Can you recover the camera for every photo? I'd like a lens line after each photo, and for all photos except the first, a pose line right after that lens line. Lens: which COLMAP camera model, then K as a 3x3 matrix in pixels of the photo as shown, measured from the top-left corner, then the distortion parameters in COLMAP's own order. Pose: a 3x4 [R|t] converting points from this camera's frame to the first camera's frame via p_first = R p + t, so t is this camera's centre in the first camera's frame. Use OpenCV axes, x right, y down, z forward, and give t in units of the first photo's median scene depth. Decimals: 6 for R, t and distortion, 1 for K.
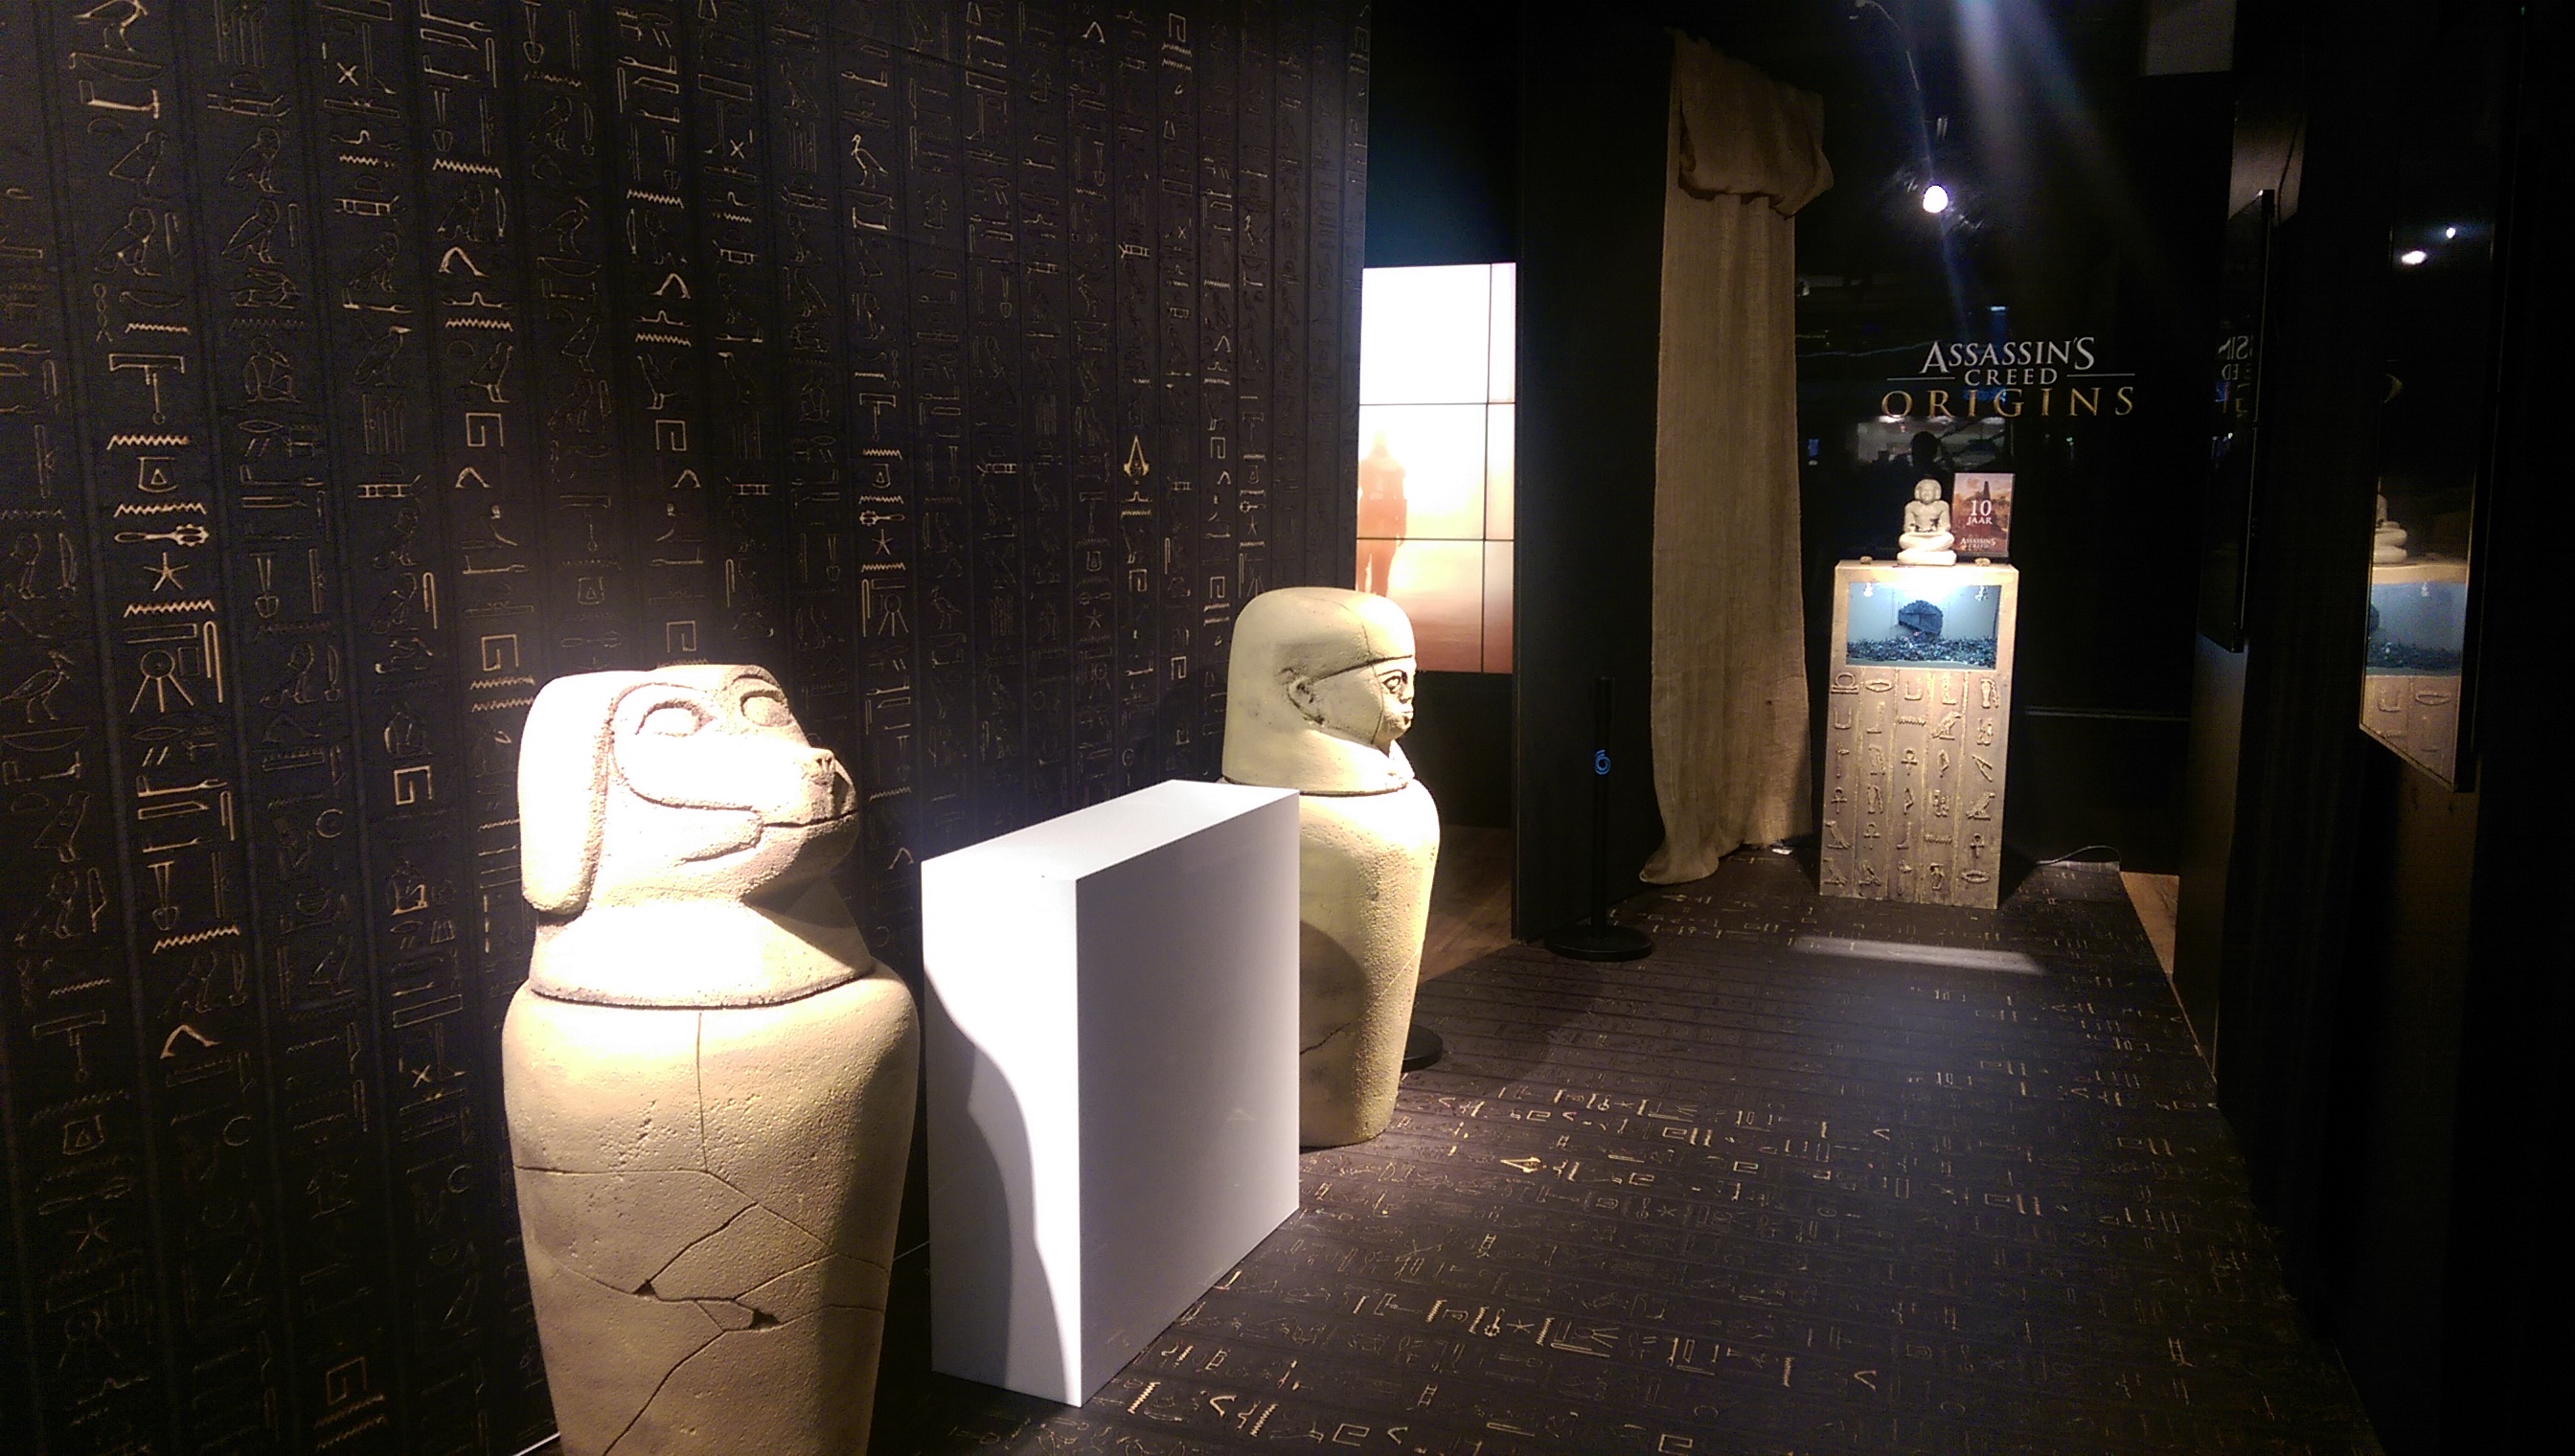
lens RADIAL K [[1883.5, 0, 1281.6], [0, 1883.5, 719.8], [0, 0, 1]] dist [0.107467, -0.135211]
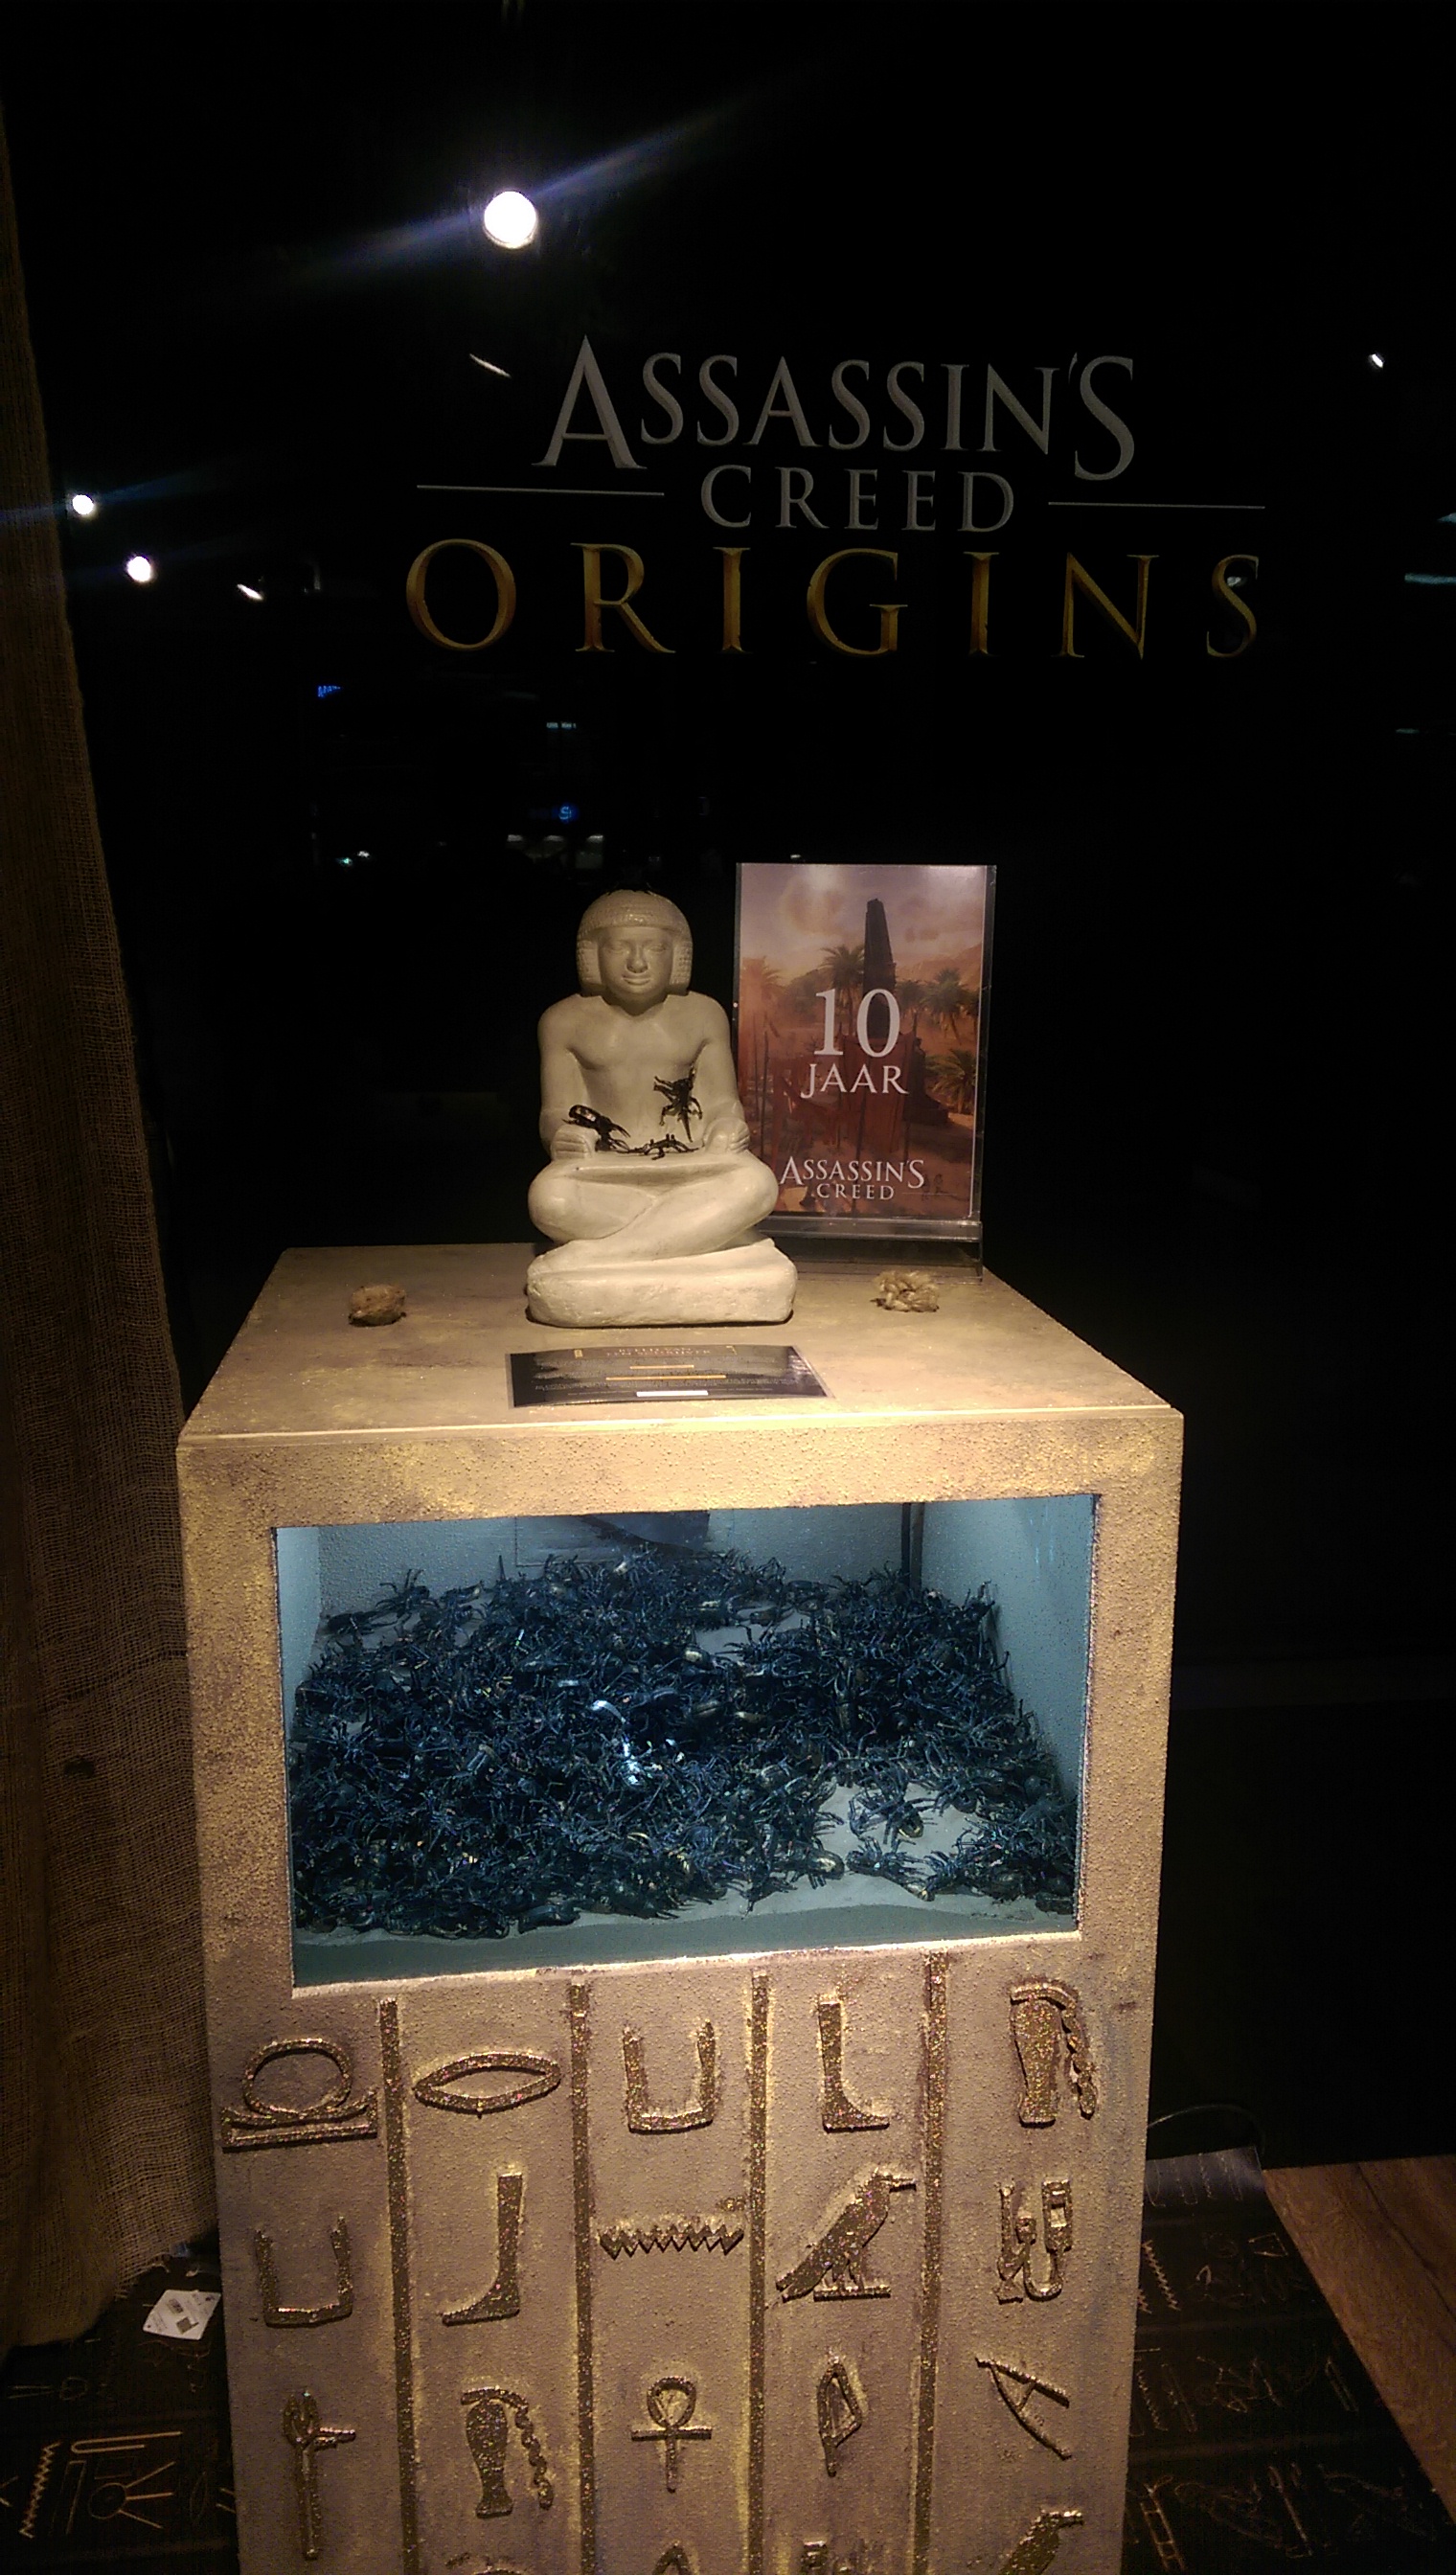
lens RADIAL K [[1883.5, 0, 728.0], [0, 1883.5, 1287.5], [0, 0, 1]] dist [0.107467, -0.135211]
pose [[0.902248, -0.090091, 0.421701, 0.256229], [0.057053, 0.994275, 0.090346, -0.100791], [-0.427426, -0.057455, 0.902223, 0.803048]]
